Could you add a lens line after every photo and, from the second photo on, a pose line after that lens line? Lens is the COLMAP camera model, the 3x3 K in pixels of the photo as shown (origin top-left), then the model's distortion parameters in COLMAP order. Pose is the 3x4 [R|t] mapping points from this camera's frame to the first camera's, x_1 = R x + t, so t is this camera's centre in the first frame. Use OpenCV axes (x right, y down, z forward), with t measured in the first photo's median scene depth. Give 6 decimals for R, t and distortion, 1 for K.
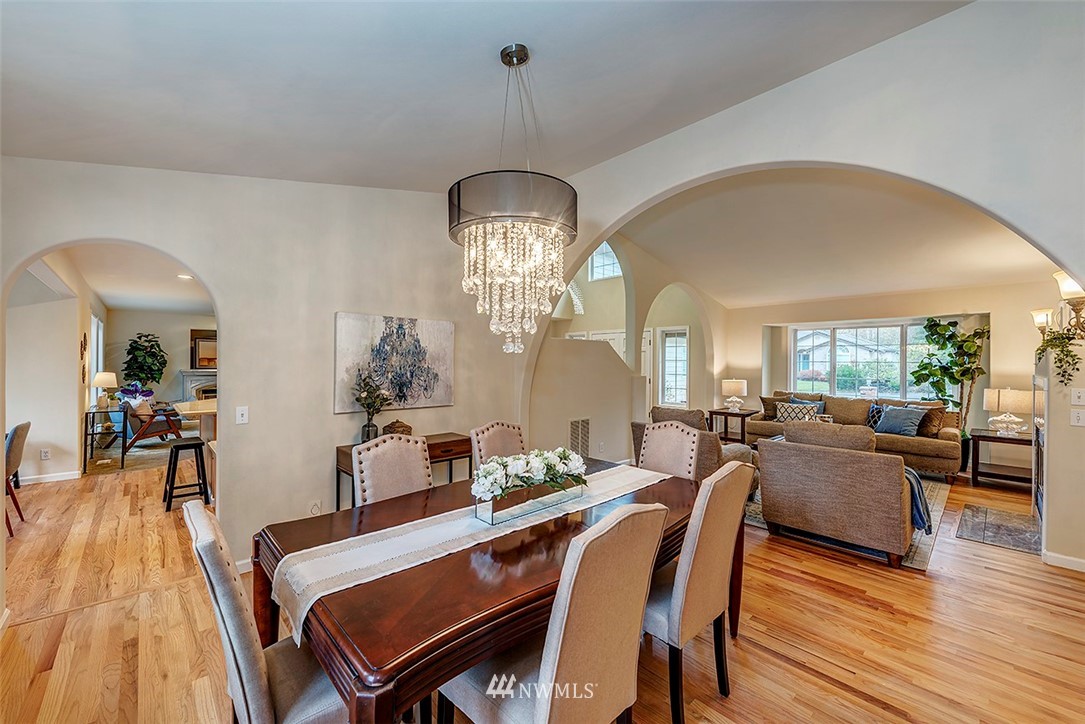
lens RADIAL K [[425.7, 0, 540.5], [0, 425.7, 360.7], [0, 0, 1]] dist [0.001146, -0.000376]
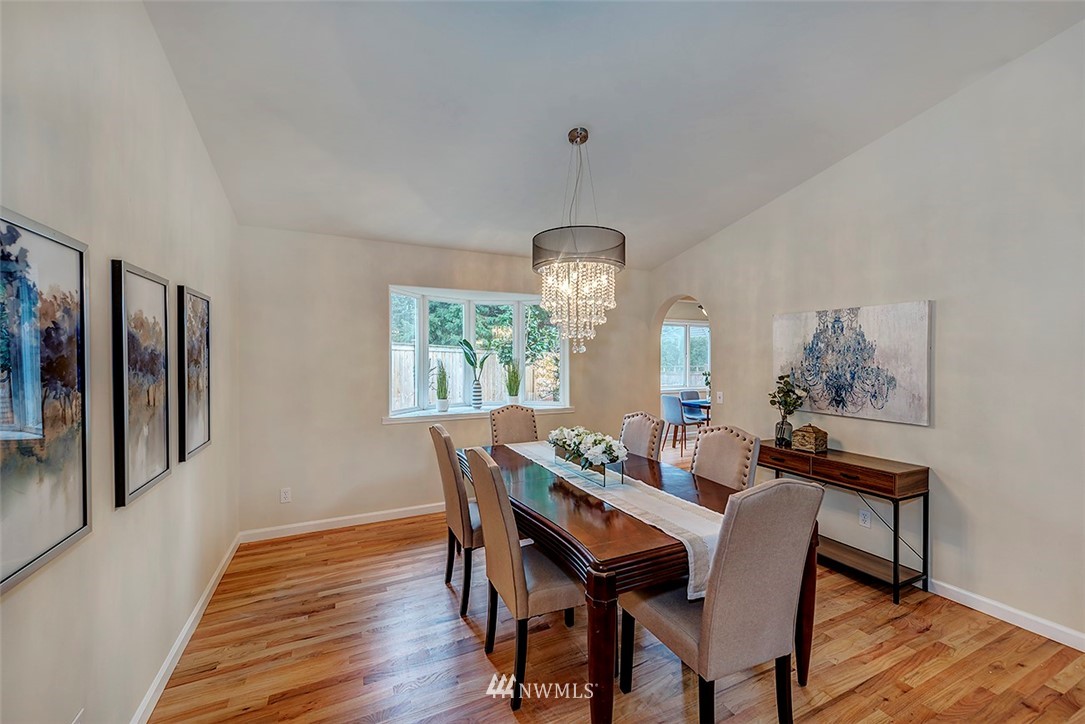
lens RADIAL K [[425.7, 0, 535.0], [0, 425.7, 360.9], [0, 0, 1]] dist [0.001146, -0.000376]
pose [[-0.318820, 0.000191, -0.947815, 0.694119], [-0.000830, 1.000000, 0.000481, 0.003170], [0.947815, 0.000940, -0.318820, 0.706275]]
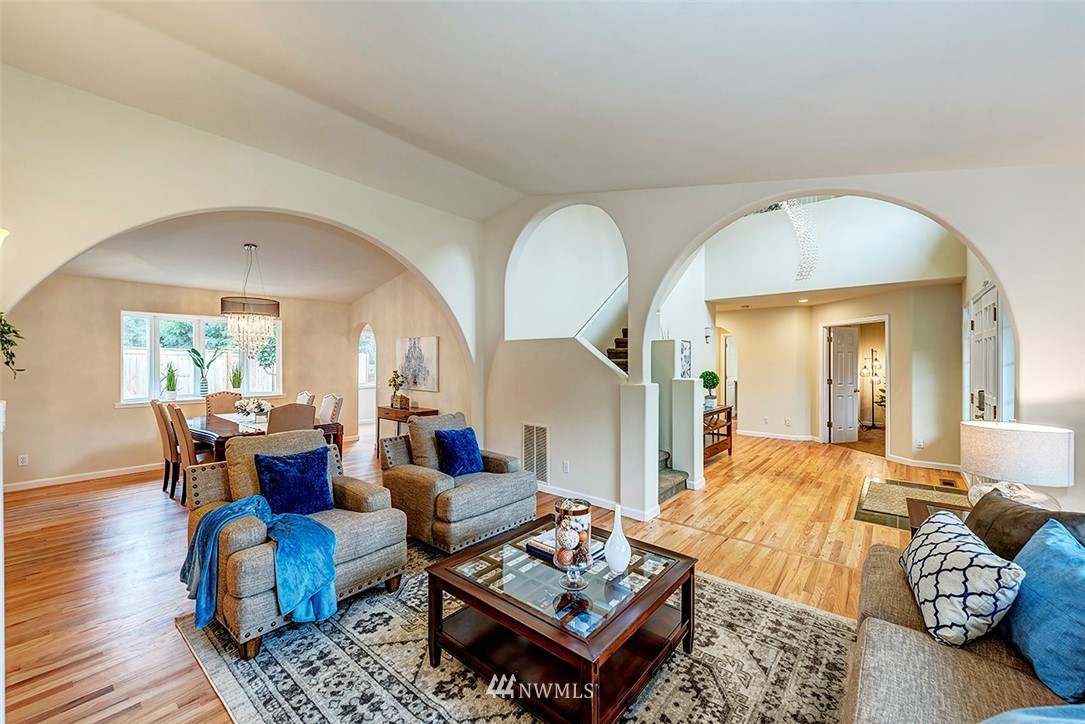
lens RADIAL K [[425.7, 0, 543.6], [0, 425.7, 361.7], [0, 0, 1]] dist [0.001146, -0.000376]
pose [[0.119863, -0.002803, -0.992786, 1.493067], [0.003249, 0.999992, -0.002431, 0.004033], [0.992785, -0.002934, 0.119872, 1.337454]]
